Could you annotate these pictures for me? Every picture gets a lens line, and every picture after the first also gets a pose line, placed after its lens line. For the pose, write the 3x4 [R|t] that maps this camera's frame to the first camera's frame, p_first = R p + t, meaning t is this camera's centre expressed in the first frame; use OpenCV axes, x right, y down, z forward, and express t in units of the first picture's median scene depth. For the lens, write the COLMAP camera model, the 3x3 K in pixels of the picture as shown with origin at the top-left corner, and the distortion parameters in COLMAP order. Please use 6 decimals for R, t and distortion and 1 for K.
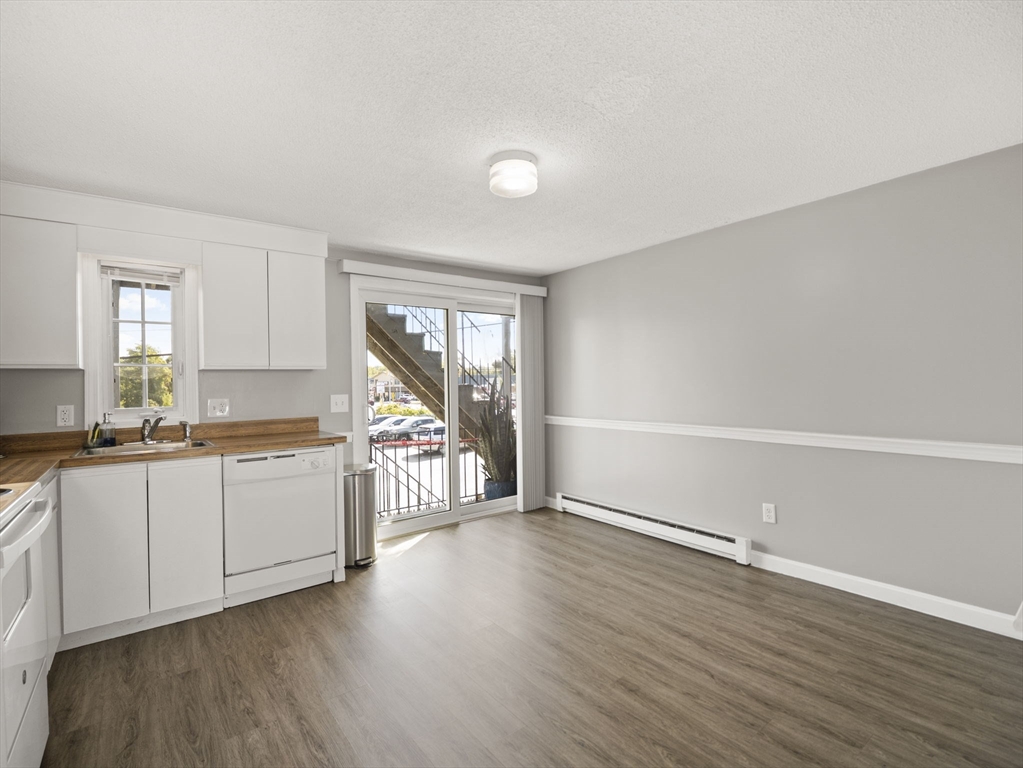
lens RADIAL K [[499.3, 0, 513.7], [0, 499.3, 382.7], [0, 0, 1]] dist [-0.006361, -0.001046]
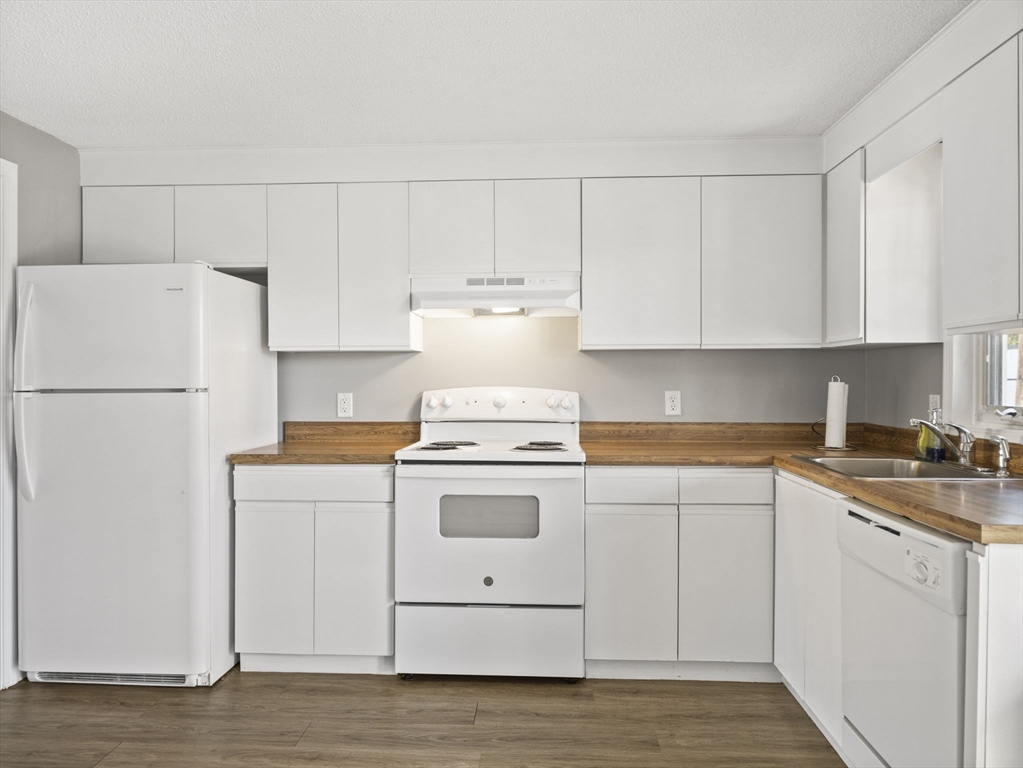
lens RADIAL K [[725.3, 0, 511.5], [0, 725.3, 384.0], [0, 0, 1]] dist [0.009612, -0.003699]
pose [[-0.647090, 0.025177, -0.761998, 0.257480], [0.010320, 0.999652, 0.024266, 0.001676], [0.762344, 0.007838, -0.647125, 1.243181]]
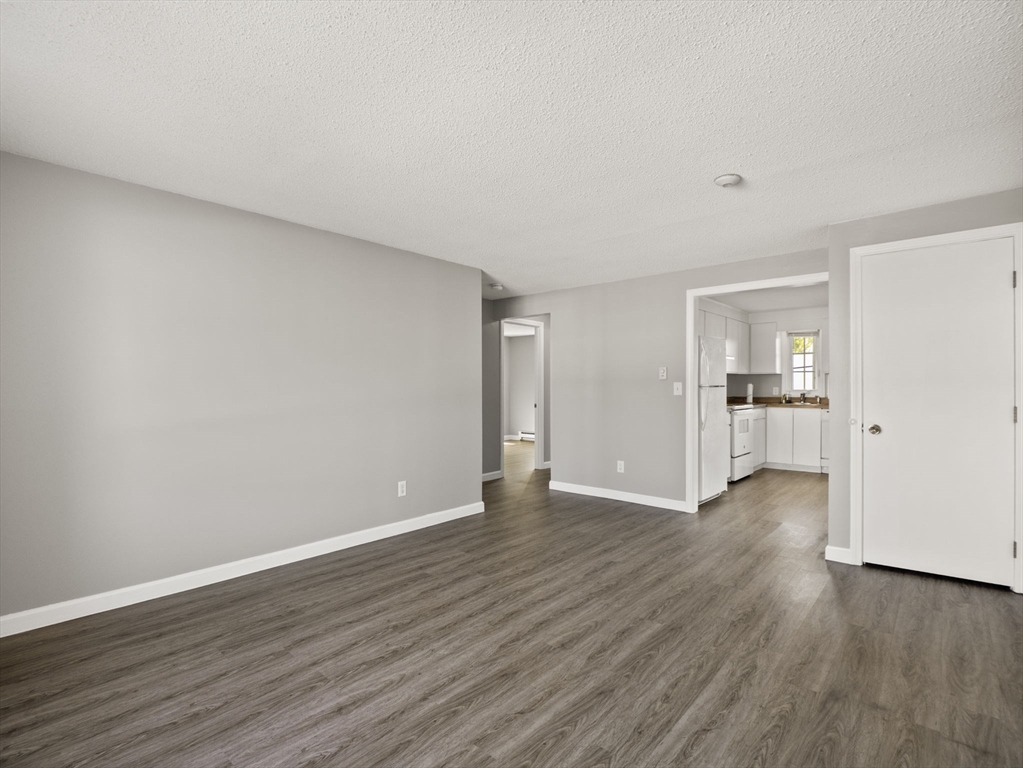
lens RADIAL K [[499.3, 0, 513.7], [0, 499.3, 382.7], [0, 0, 1]] dist [-0.006361, -0.001046]
pose [[0.194972, 0.010052, -0.980757, 1.399329], [-0.003804, 0.999948, 0.009493, 0.002612], [0.980801, 0.001880, 0.195000, -0.870935]]
